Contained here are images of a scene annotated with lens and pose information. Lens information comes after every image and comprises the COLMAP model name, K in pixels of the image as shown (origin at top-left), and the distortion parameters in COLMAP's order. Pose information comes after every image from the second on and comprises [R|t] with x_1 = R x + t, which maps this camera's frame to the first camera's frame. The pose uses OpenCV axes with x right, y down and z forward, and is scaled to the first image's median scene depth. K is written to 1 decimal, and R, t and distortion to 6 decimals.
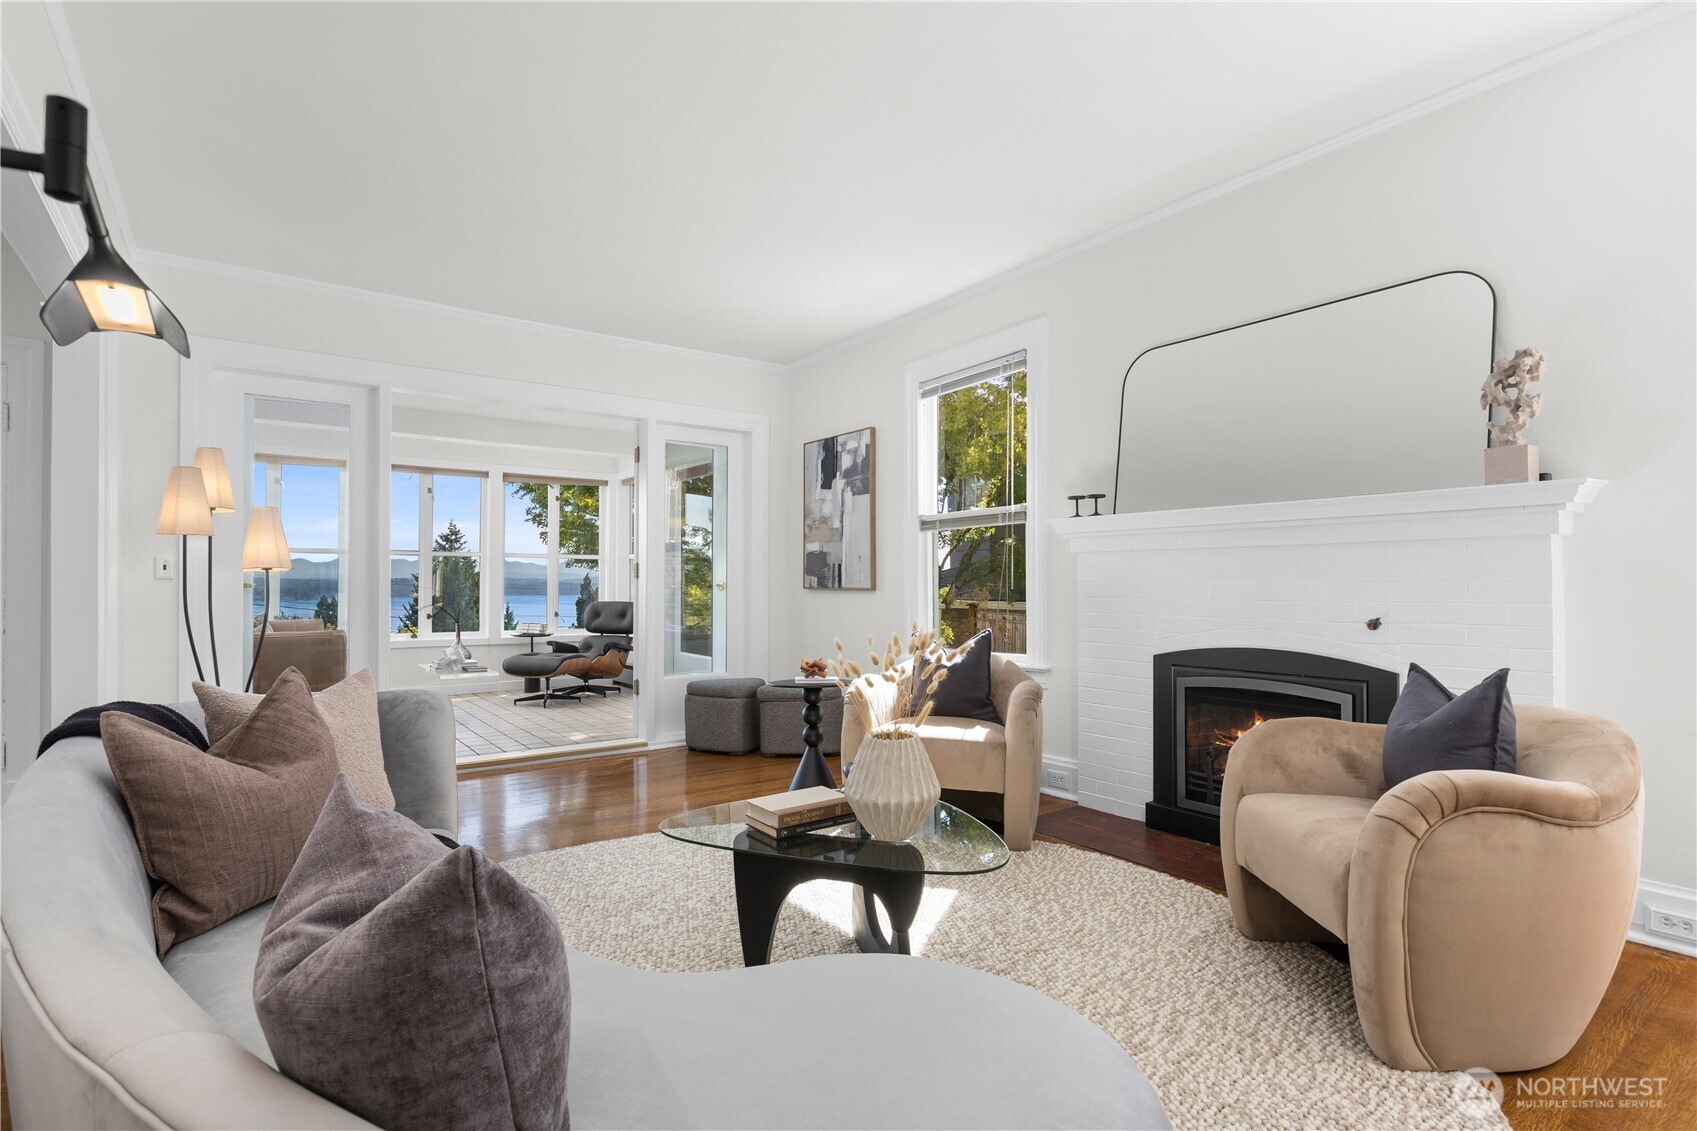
lens RADIAL K [[863.3, 0, 848.5], [0, 863.3, 565.5], [0, 0, 1]] dist [-0.001457, -0.000096]
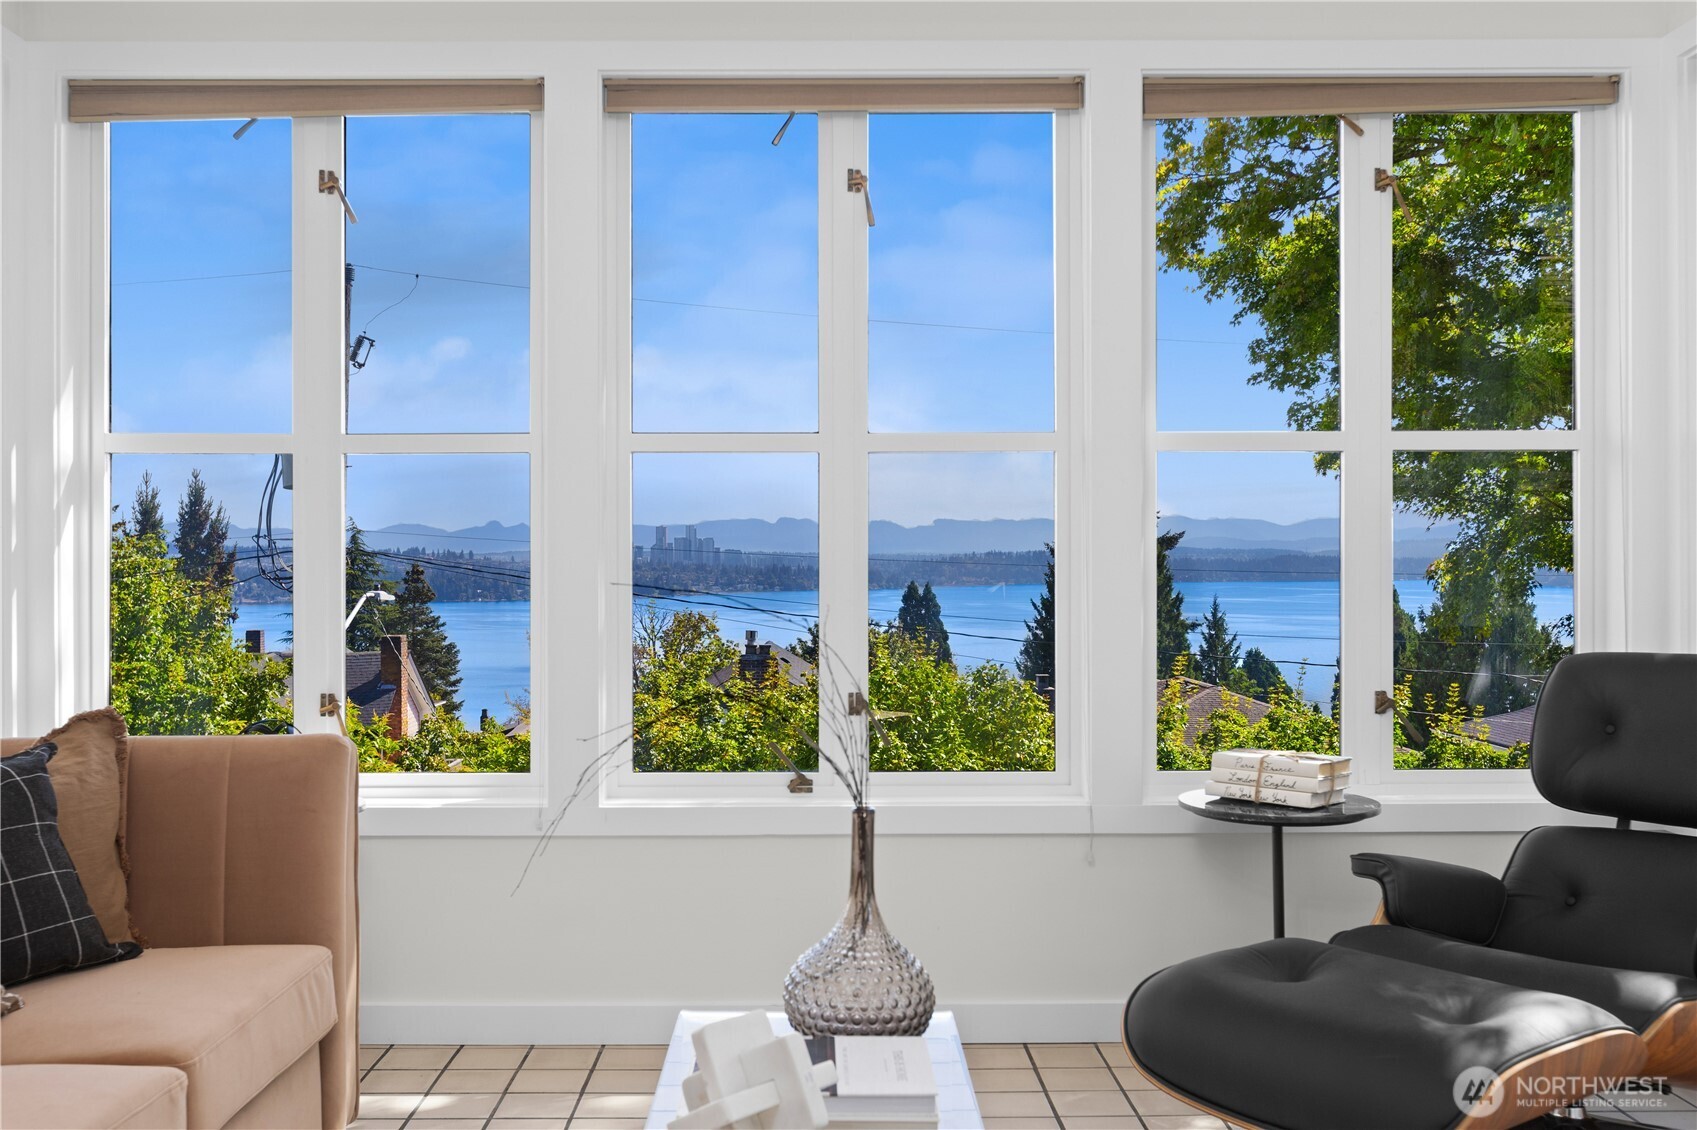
lens RADIAL K [[1648.2, 0, 848.5], [0, 1648.2, 565.0], [0, 0, 1]] dist [0.011287, -0.001487]
pose [[0.827813, -0.003043, -0.560996, -0.229380], [0.016864, 0.999668, 0.019462, 0.011387], [0.560751, -0.025571, 0.827590, 0.613720]]
